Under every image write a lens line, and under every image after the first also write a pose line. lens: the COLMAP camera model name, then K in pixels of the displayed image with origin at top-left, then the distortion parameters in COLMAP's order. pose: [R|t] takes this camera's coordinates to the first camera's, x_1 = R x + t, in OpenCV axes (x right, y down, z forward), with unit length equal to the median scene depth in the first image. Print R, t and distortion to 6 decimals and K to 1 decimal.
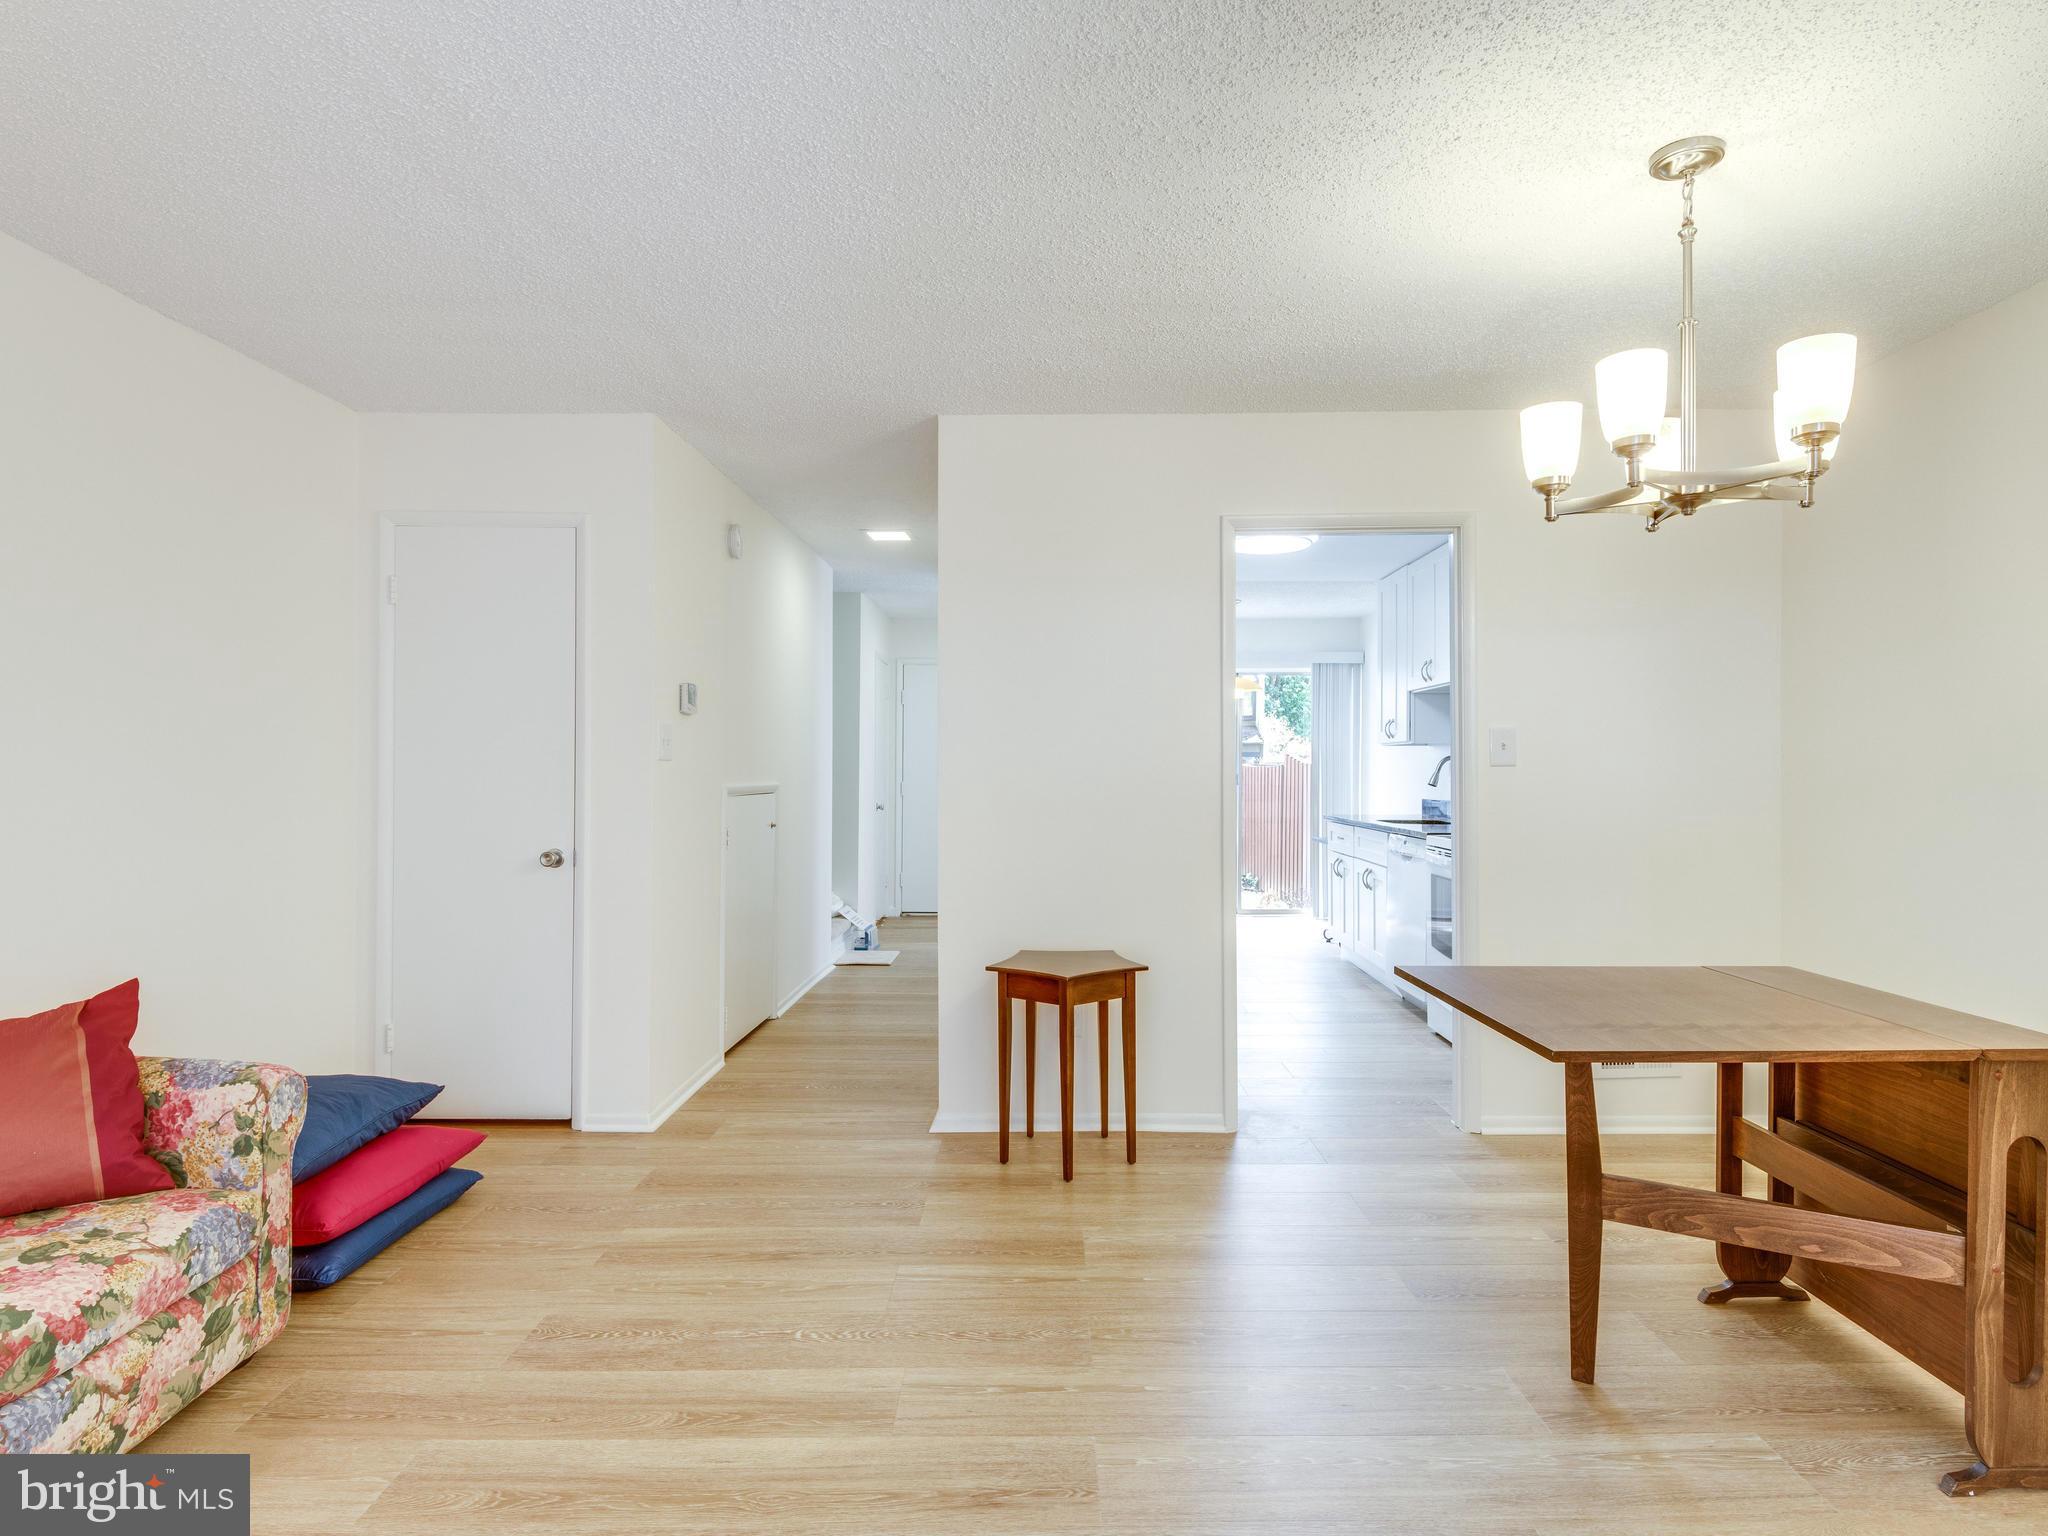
lens RADIAL K [[1099.2, 0, 1024.0], [0, 1099.2, 768.0], [0, 0, 1]] dist [-0.001183, -0.000495]
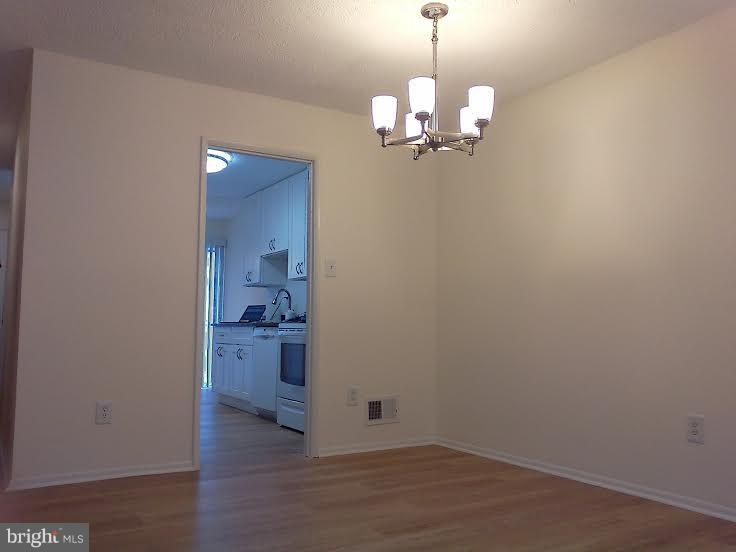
lens RADIAL K [[650.6, 0, 368.0], [0, 650.6, 276.0], [0, 0, 1]] dist [0.004709, 0.005533]
pose [[0.842491, 0.054749, 0.535921, -0.221719], [-0.011300, 0.996399, -0.084026, 0.134196], [-0.538592, 0.064735, 0.840076, -0.099989]]
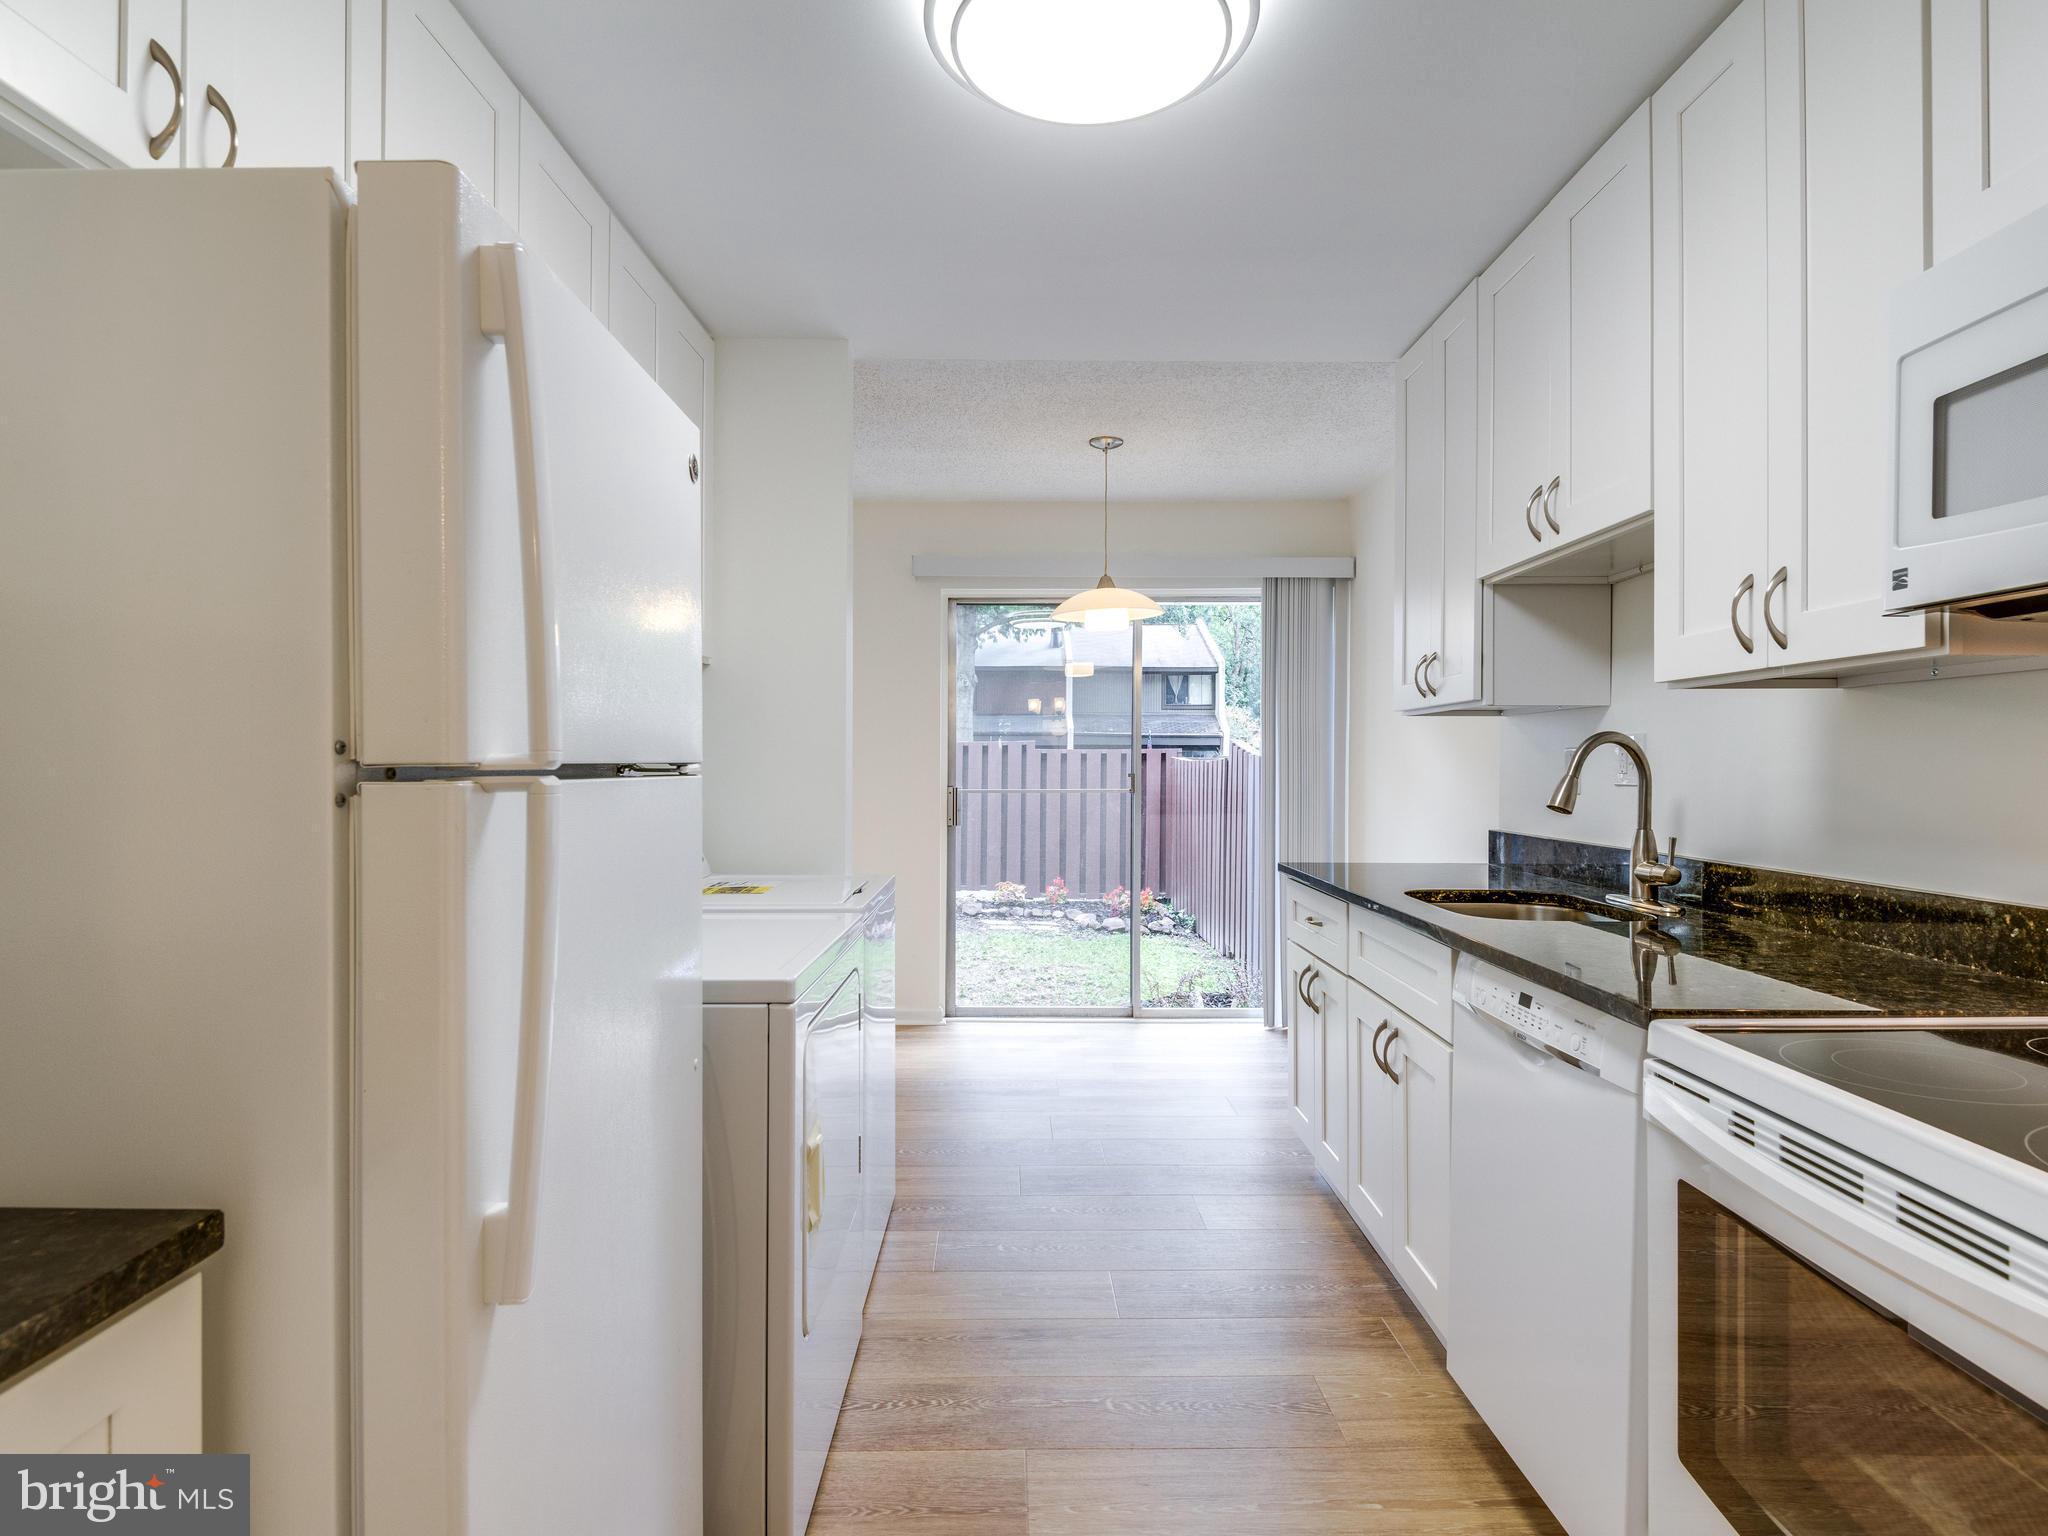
lens RADIAL K [[1099.2, 0, 1024.0], [0, 1099.2, 768.0], [0, 0, 1]] dist [-0.001183, -0.000495]
pose [[0.999603, 0.000545, 0.028163, 0.385723], [-0.000686, 0.999987, 0.004989, -0.001437], [-0.028160, -0.005007, 0.999591, 1.369531]]
